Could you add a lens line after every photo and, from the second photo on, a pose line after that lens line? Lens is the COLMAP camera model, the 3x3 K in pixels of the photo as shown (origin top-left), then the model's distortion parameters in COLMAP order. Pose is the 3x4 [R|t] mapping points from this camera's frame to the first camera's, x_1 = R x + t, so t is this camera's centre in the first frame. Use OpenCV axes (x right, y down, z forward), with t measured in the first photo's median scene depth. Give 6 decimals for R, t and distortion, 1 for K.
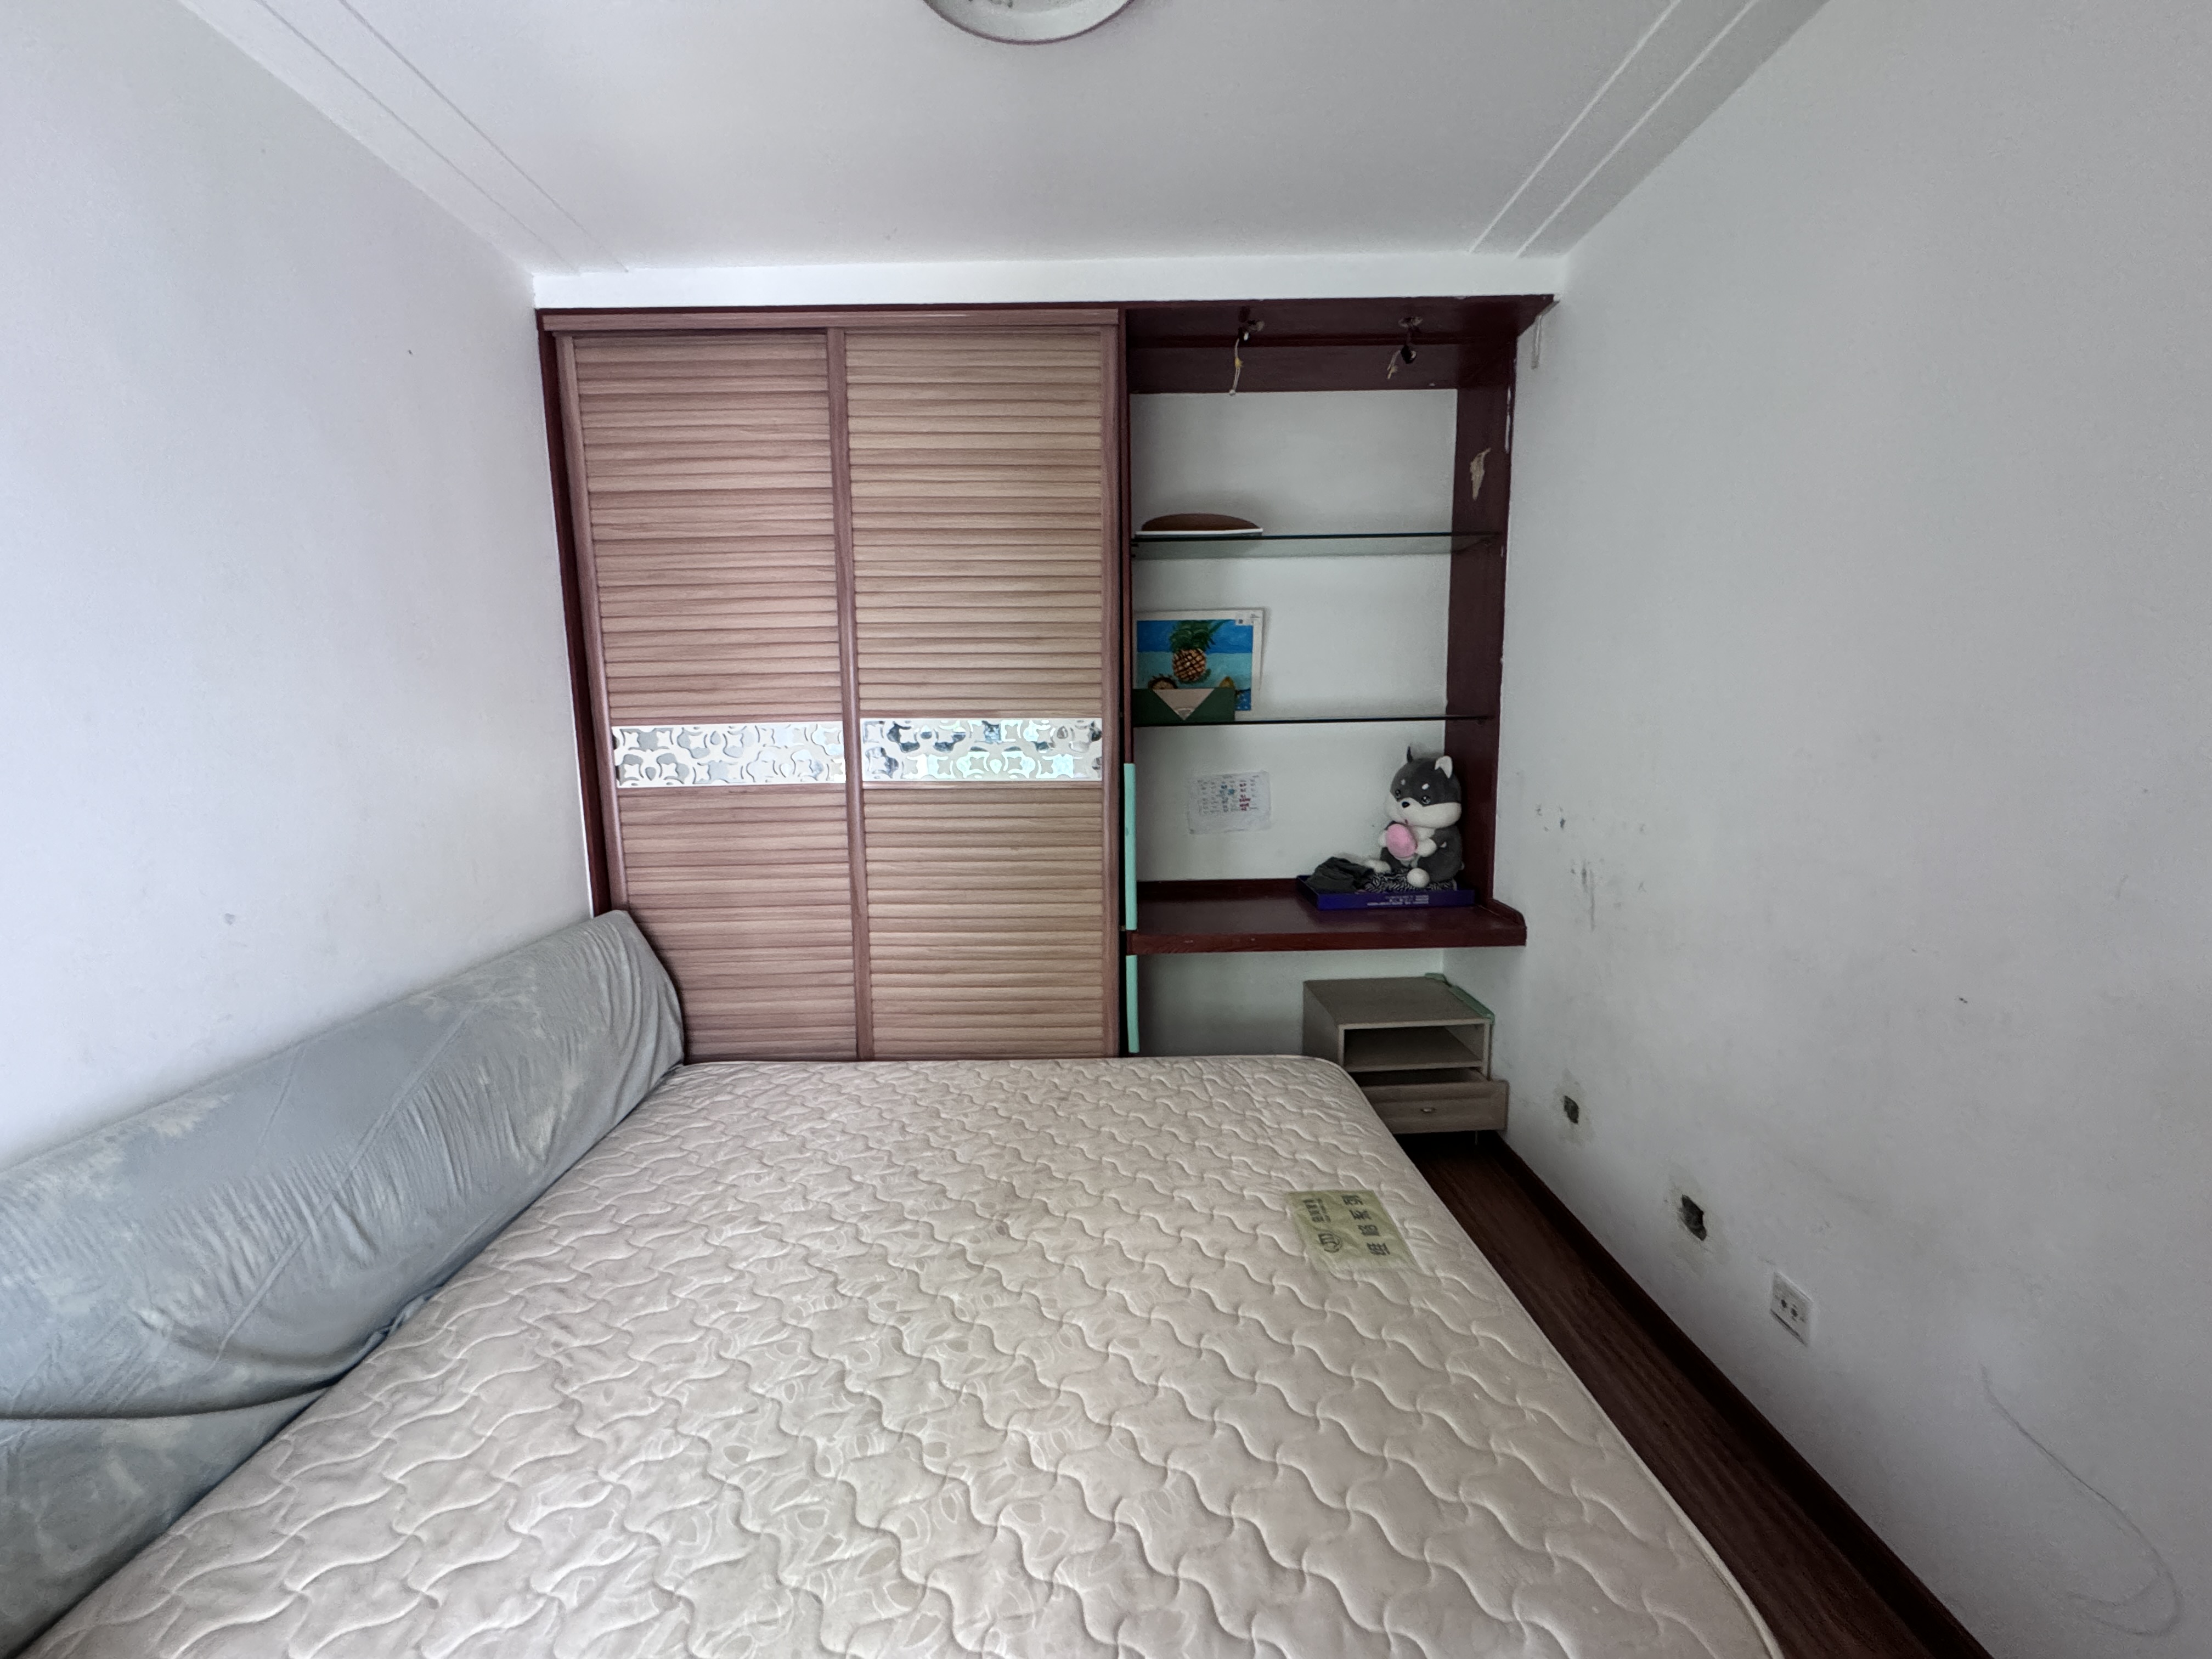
lens RADIAL K [[887.8, 0, 1102.9], [0, 887.8, 829.6], [0, 0, 1]] dist [0.002555, 0.000613]
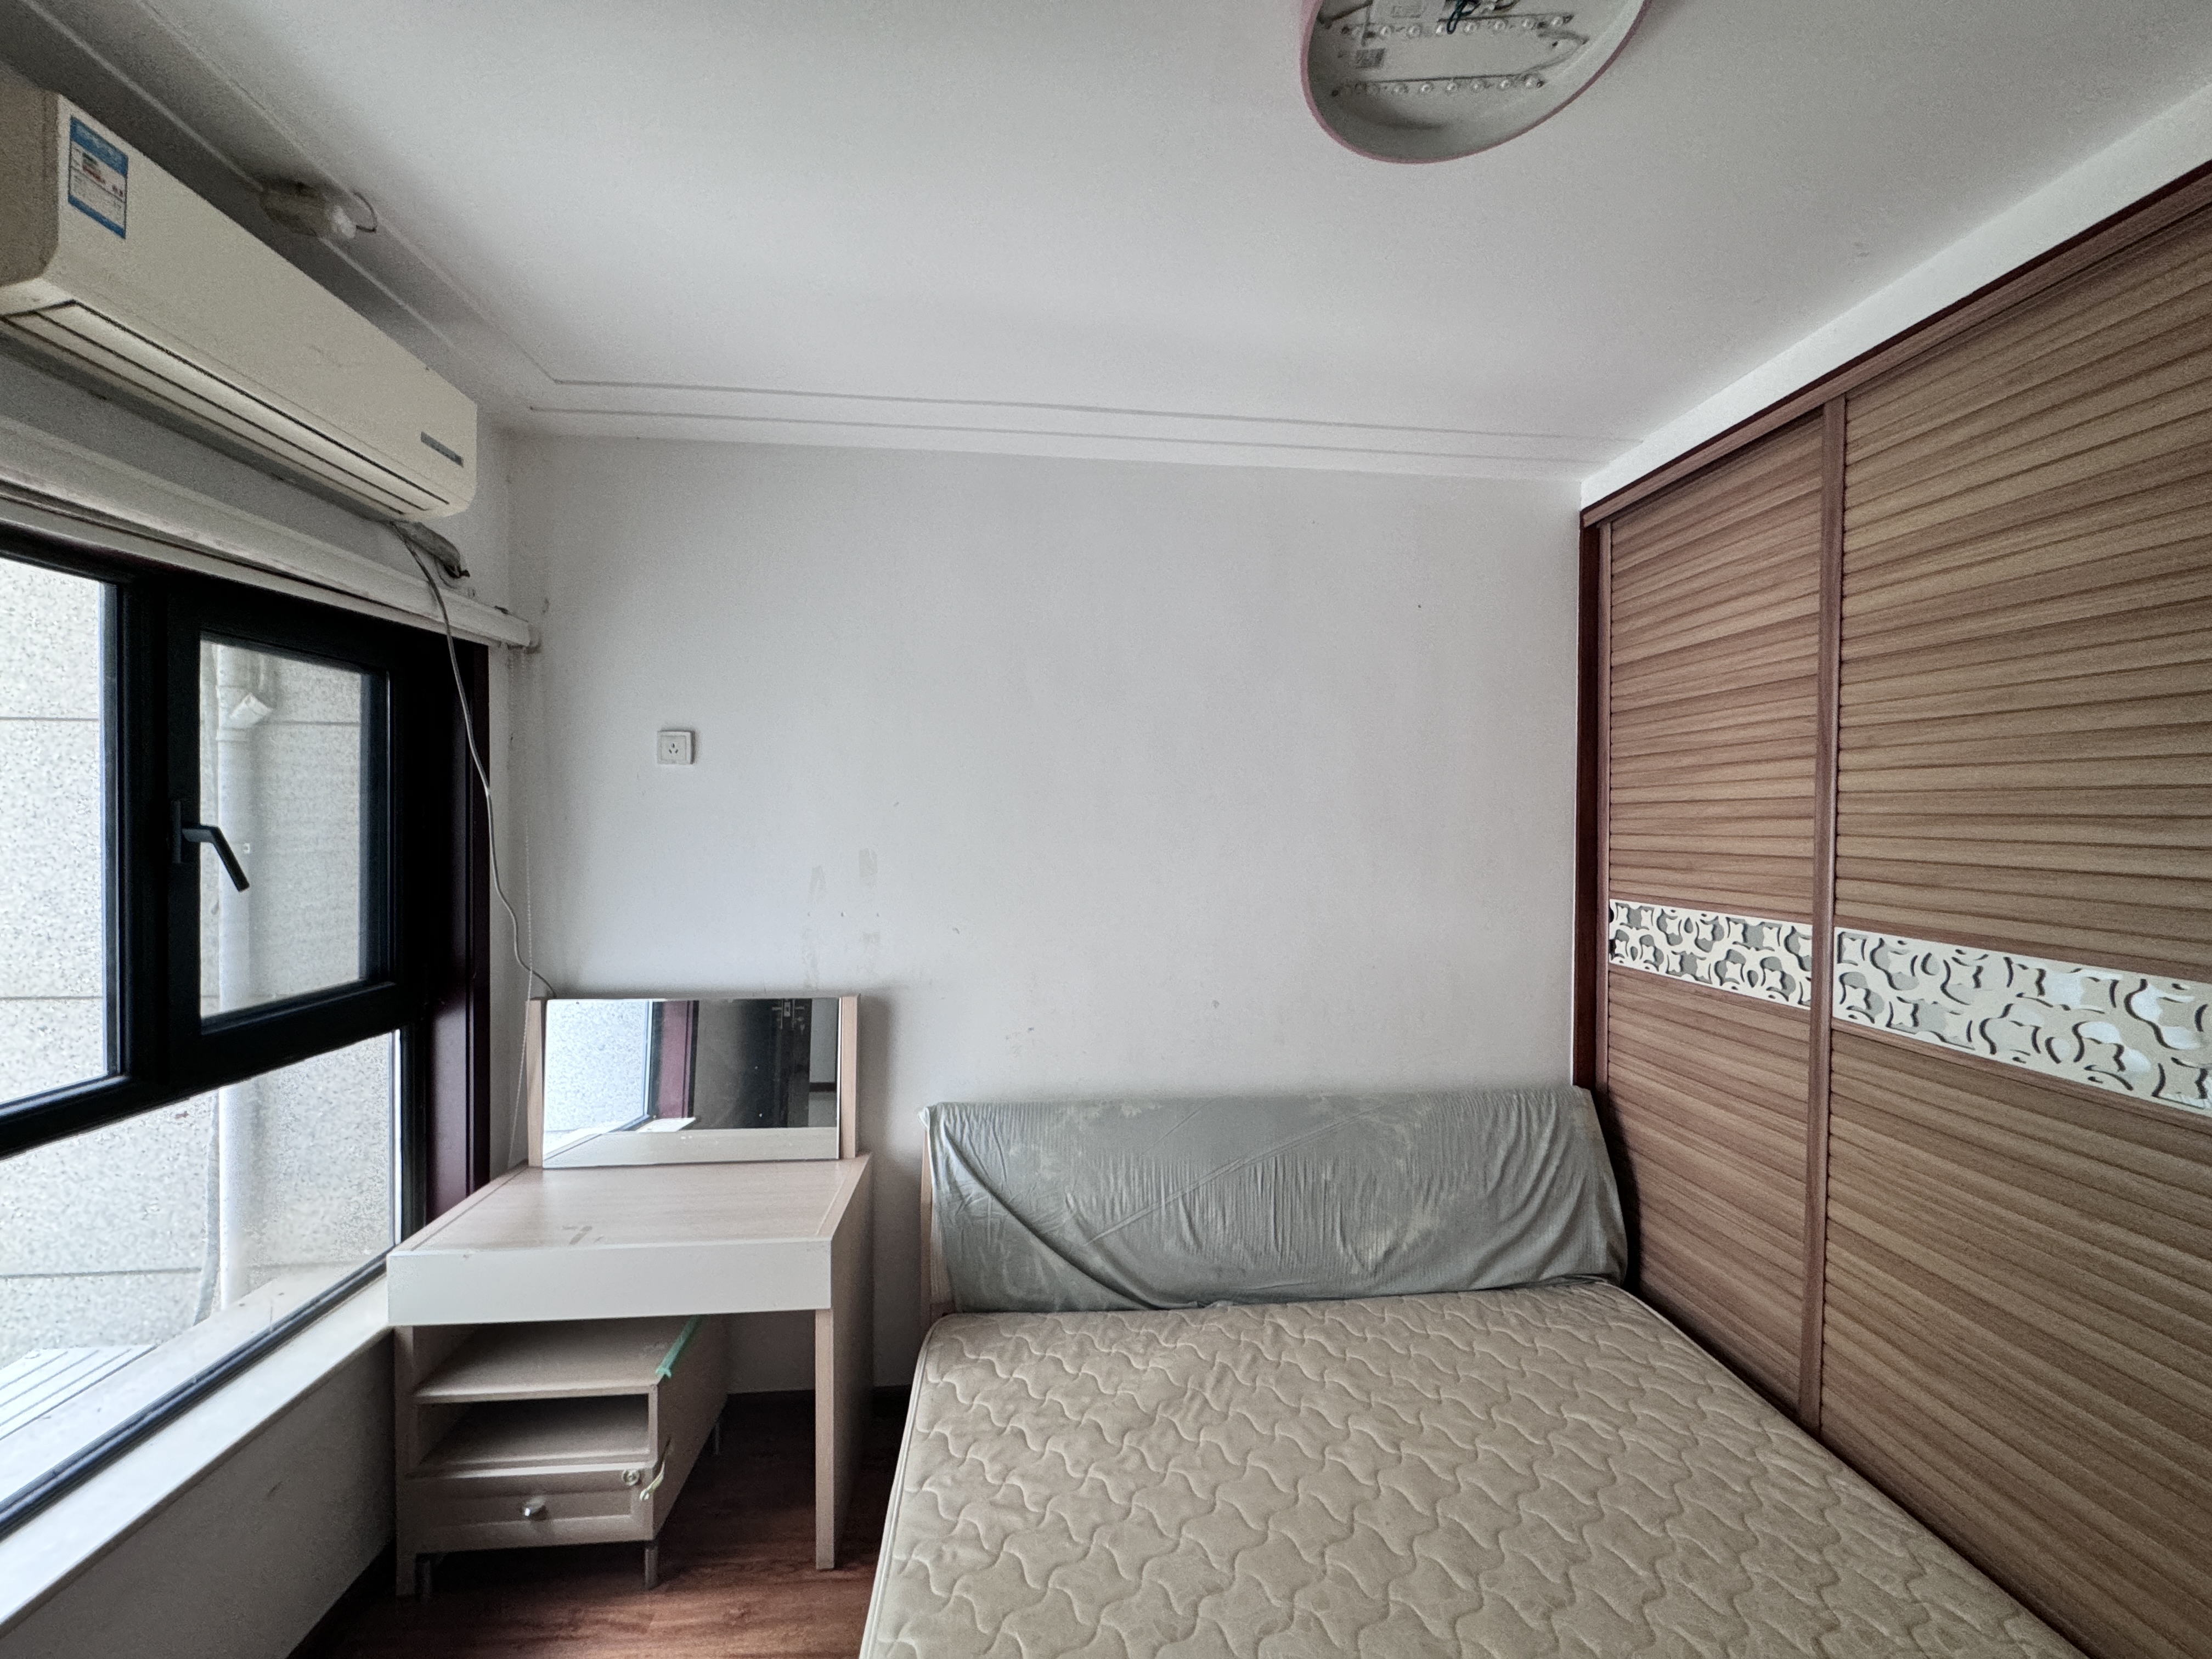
lens RADIAL K [[887.8, 0, 1107.0], [0, 887.8, 826.9], [0, 0, 1]] dist [0.002555, 0.000613]
pose [[0.074493, 0.026995, -0.996856, 0.393293], [-0.143156, 0.989569, 0.016100, -0.138523], [0.986893, 0.141506, 0.077580, 0.394088]]
